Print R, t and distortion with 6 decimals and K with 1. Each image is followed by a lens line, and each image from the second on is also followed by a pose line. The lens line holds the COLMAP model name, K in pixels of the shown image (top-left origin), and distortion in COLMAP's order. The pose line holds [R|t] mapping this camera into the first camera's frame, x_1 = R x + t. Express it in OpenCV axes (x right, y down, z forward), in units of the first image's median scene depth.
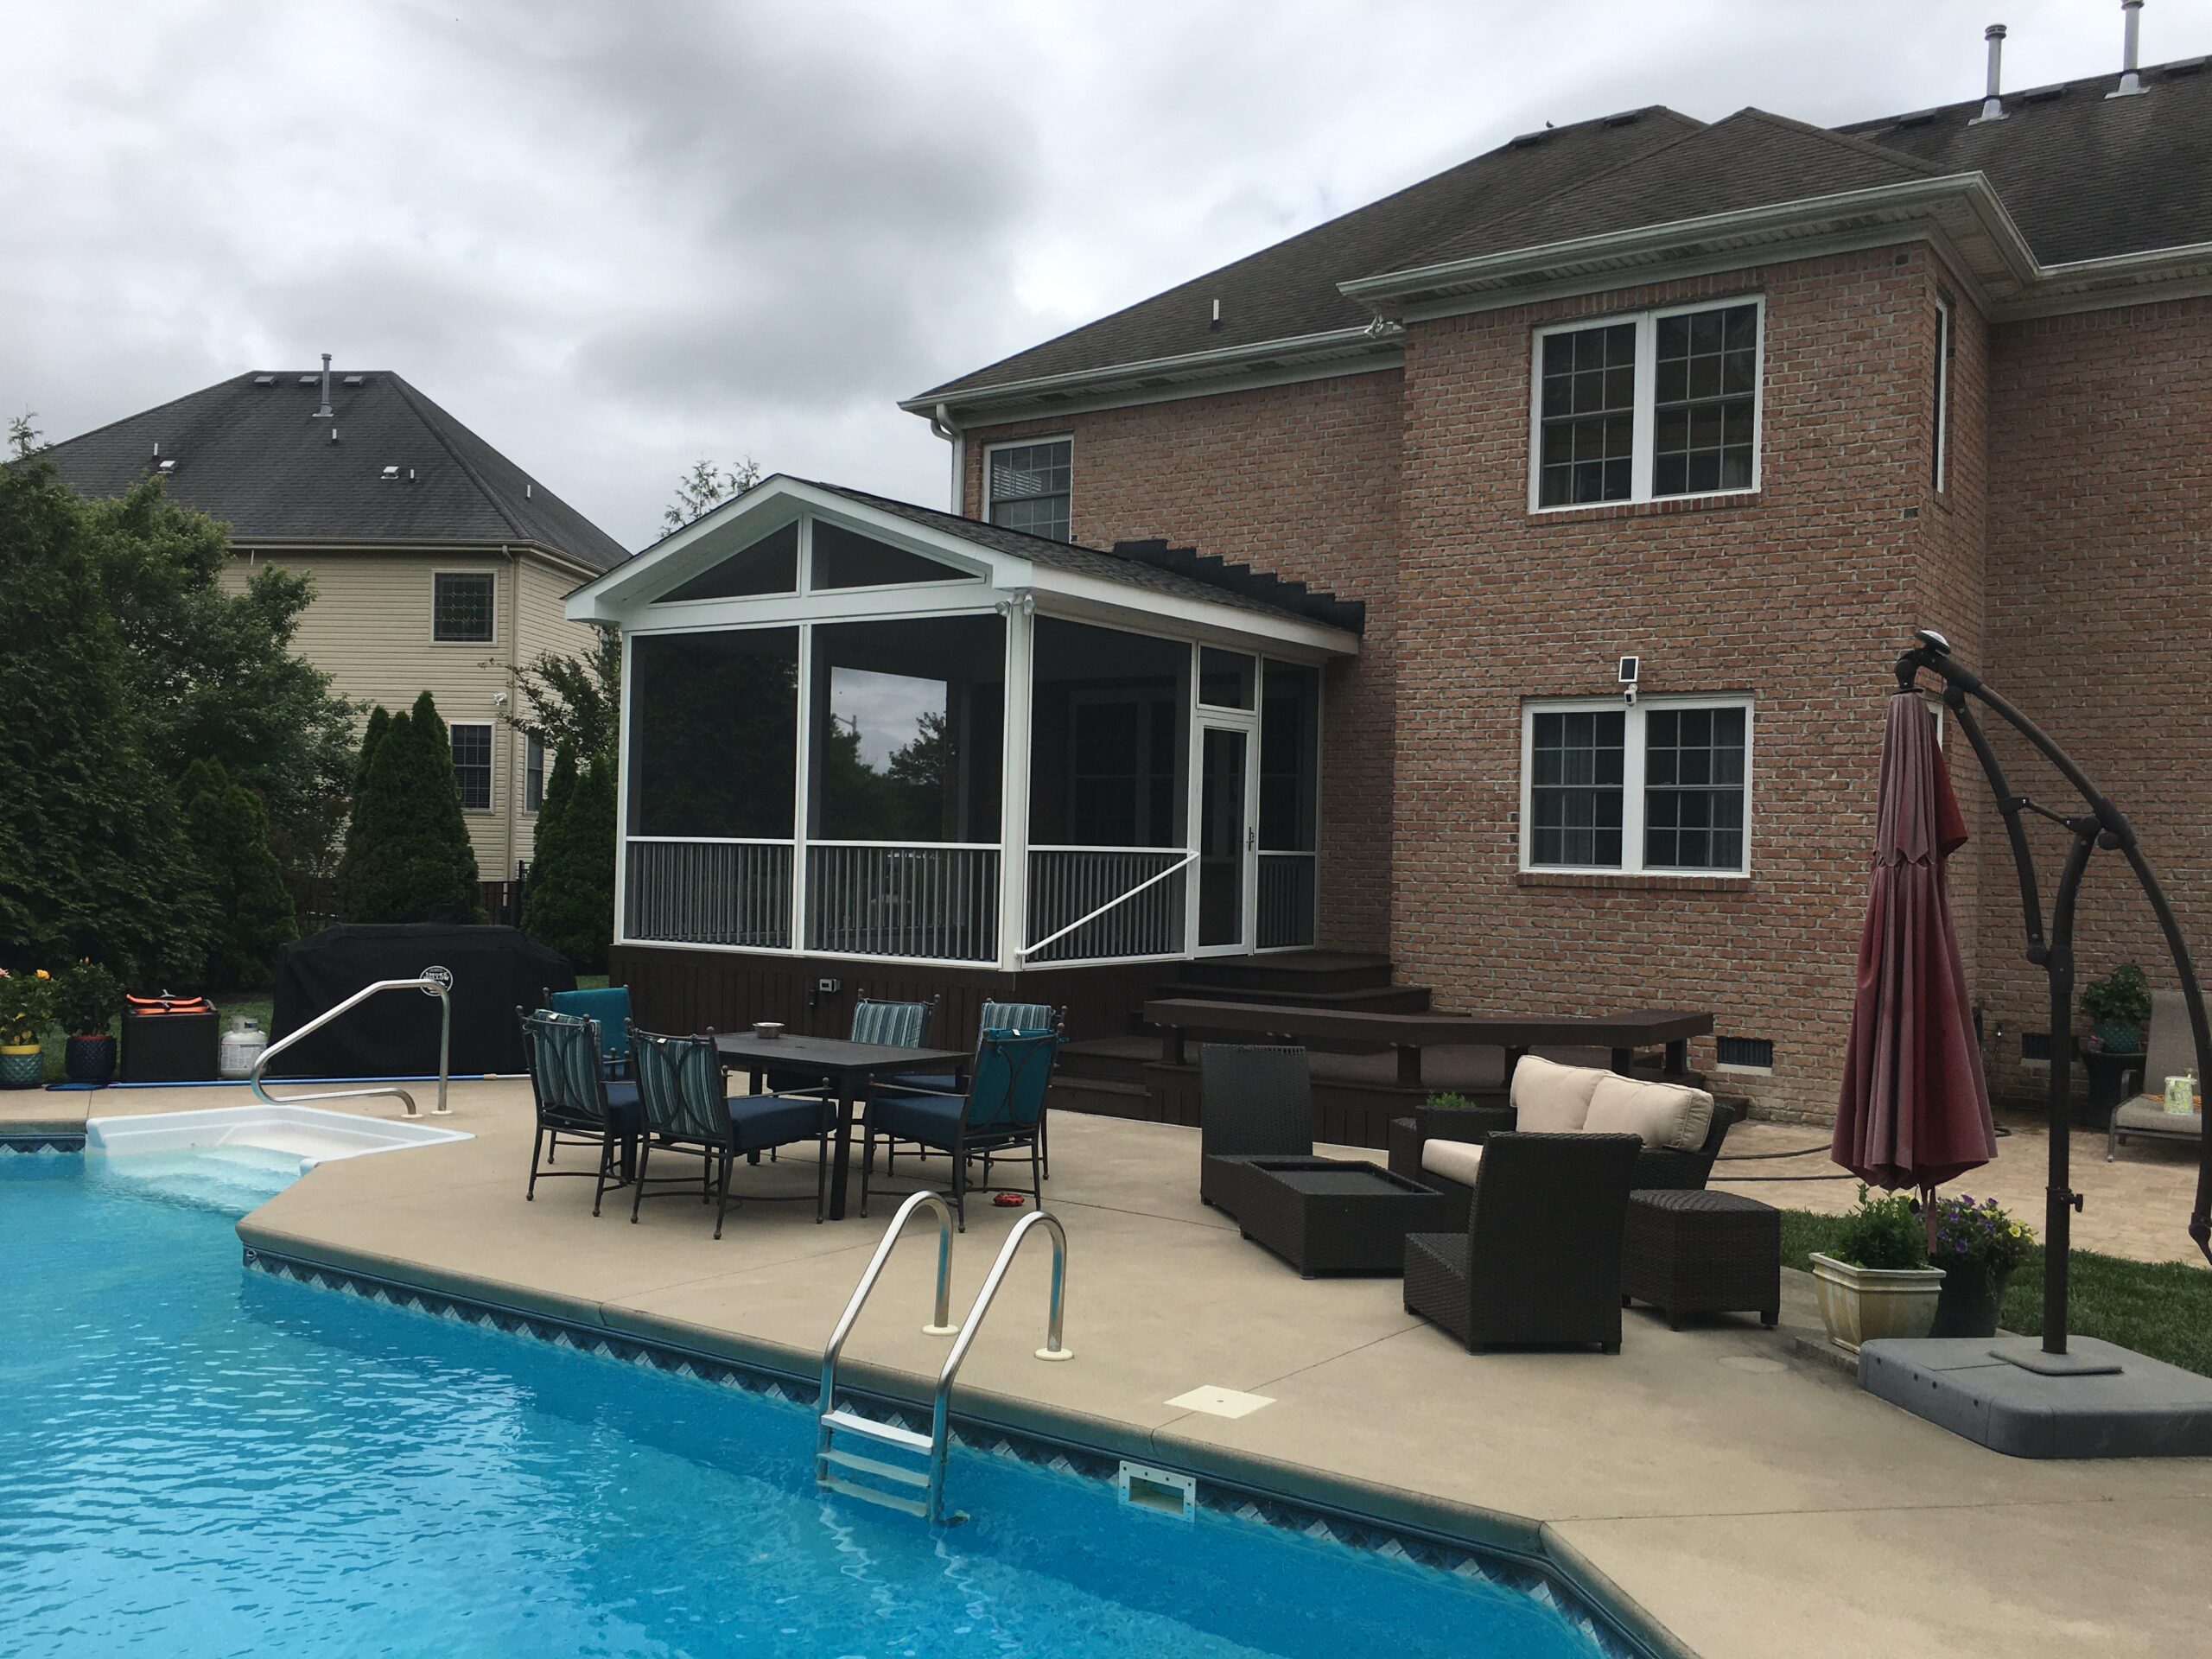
lens RADIAL K [[1876.1, 0, 1106.0], [0, 1876.1, 829.5], [0, 0, 1]] dist [0.001277, 0.000347]
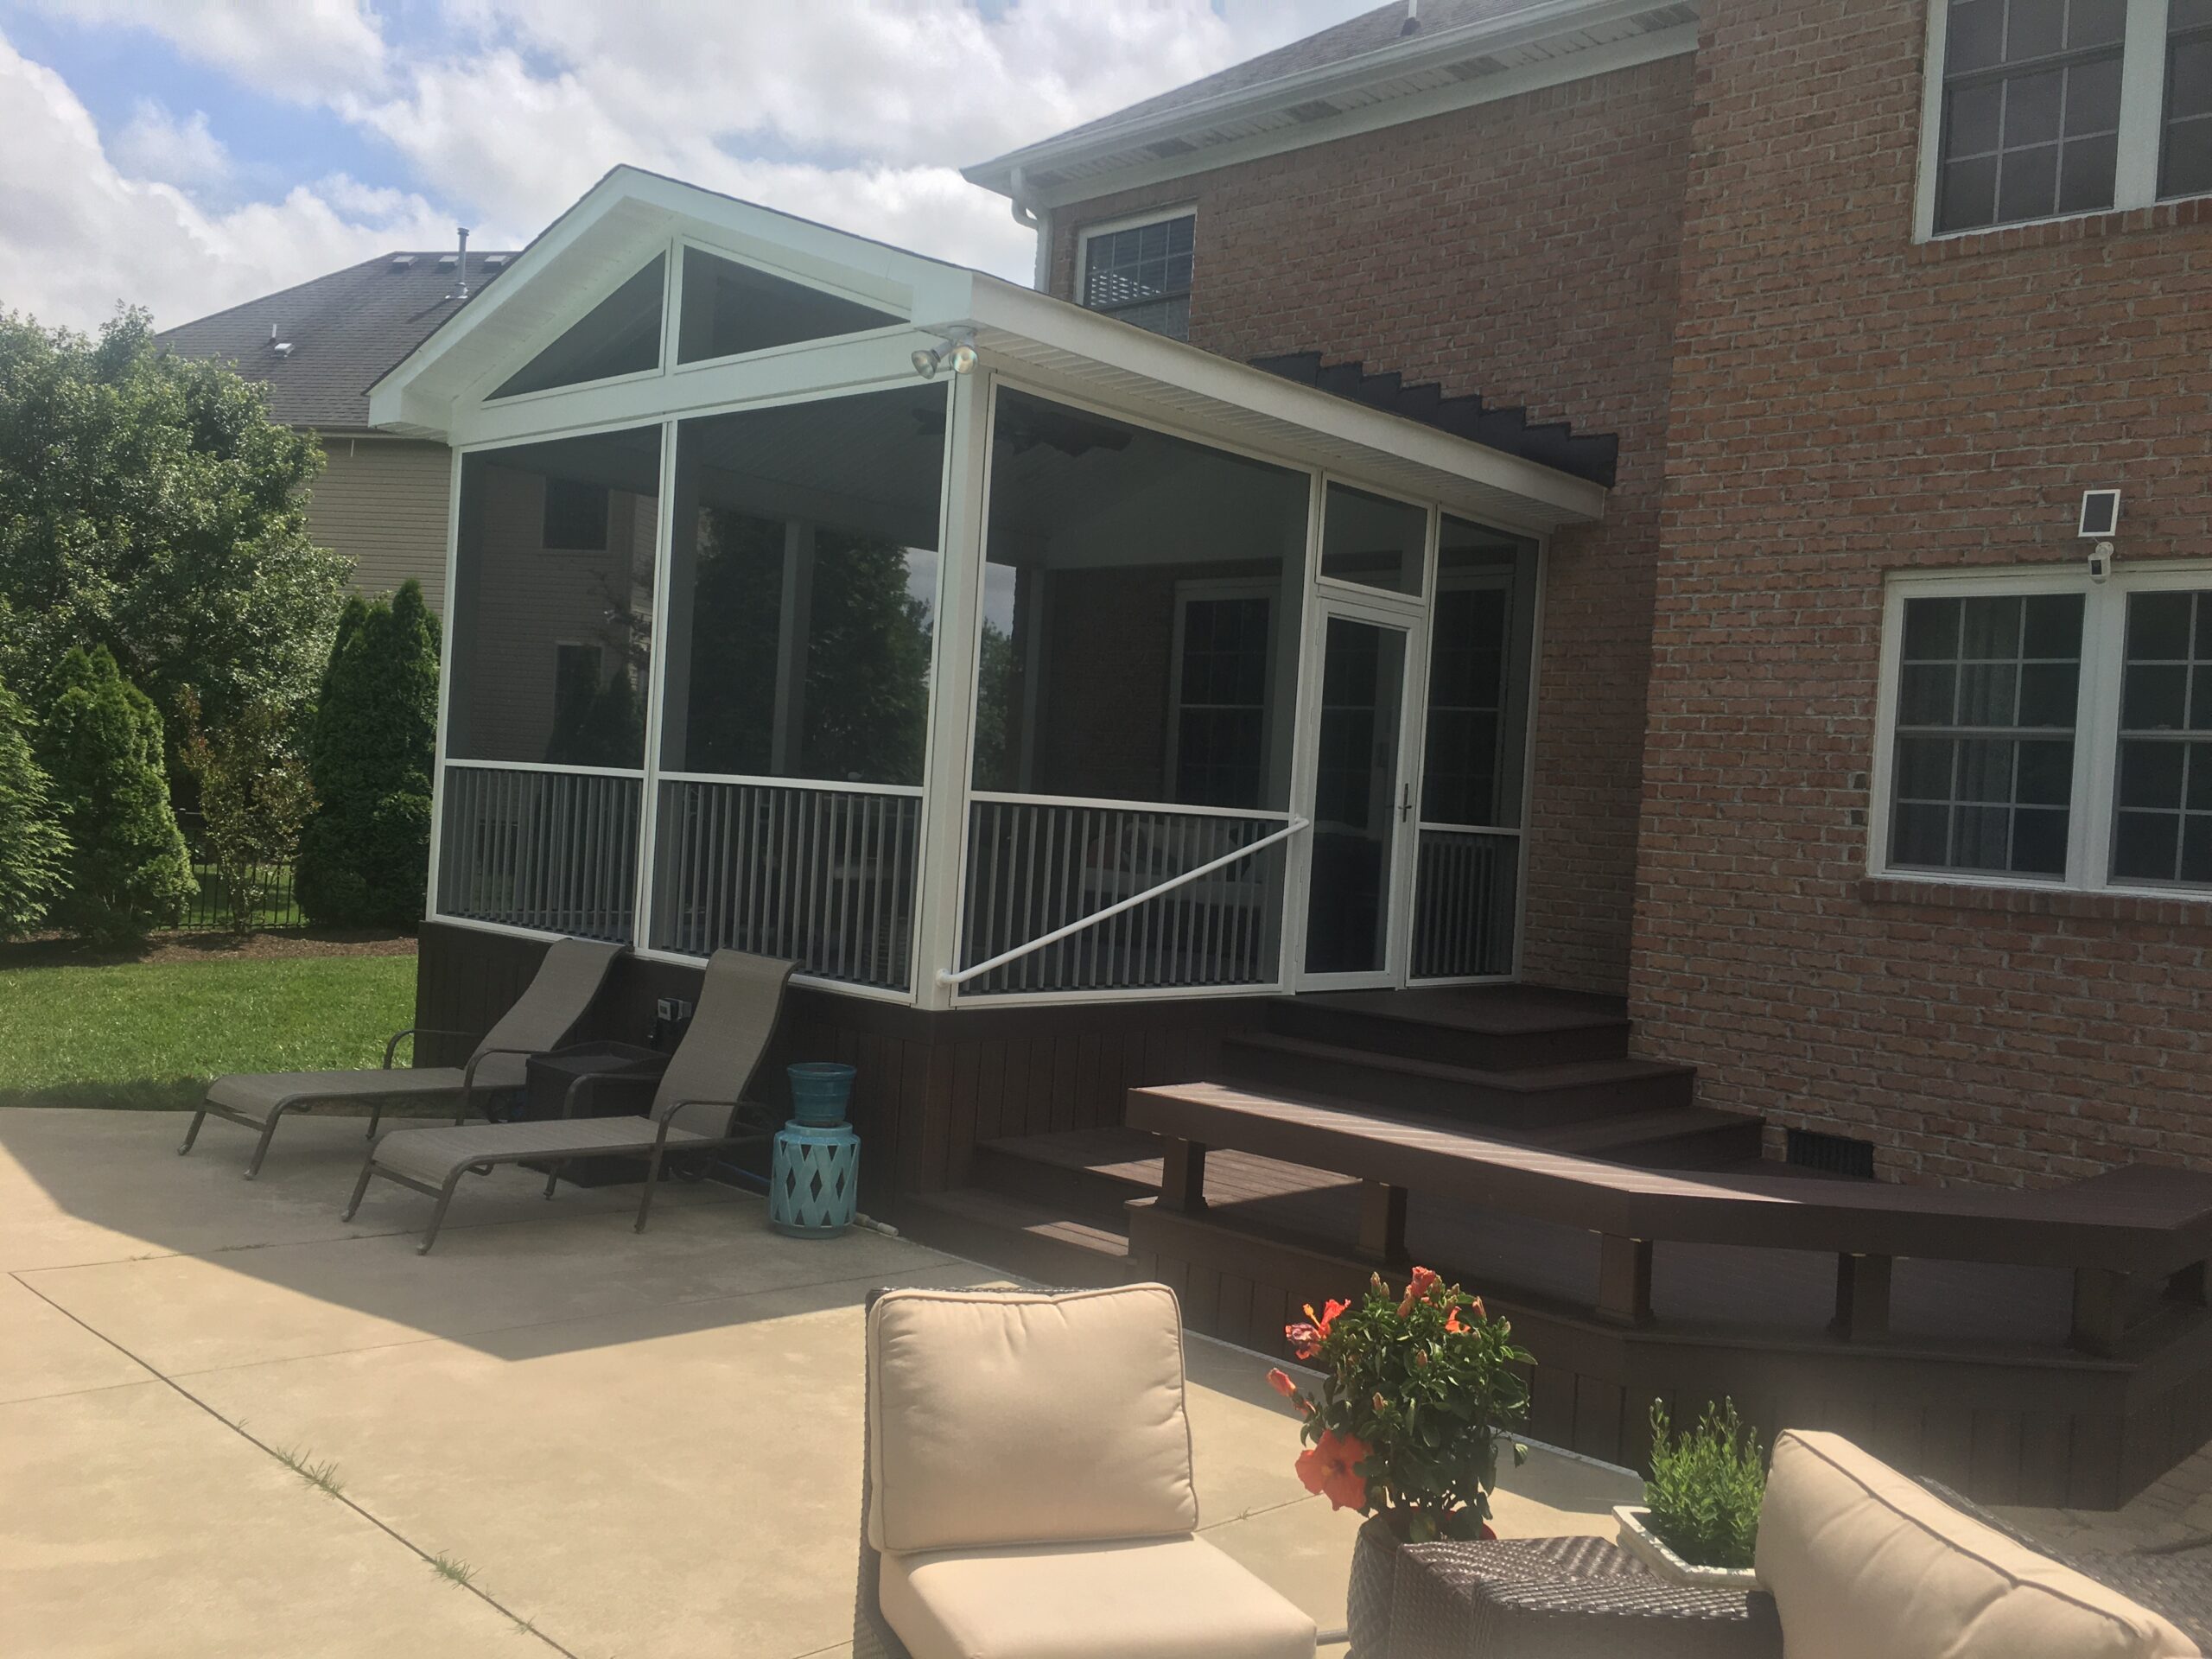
lens RADIAL K [[1859.0, 0, 1105.2], [0, 1859.0, 810.5], [0, 0, 1]] dist [0.055900, -0.085843]
pose [[0.987542, 0.042142, -0.151608, 0.076221], [-0.041394, 0.999110, 0.008086, 0.007233], [0.151814, -0.001710, 0.988408, 0.396145]]
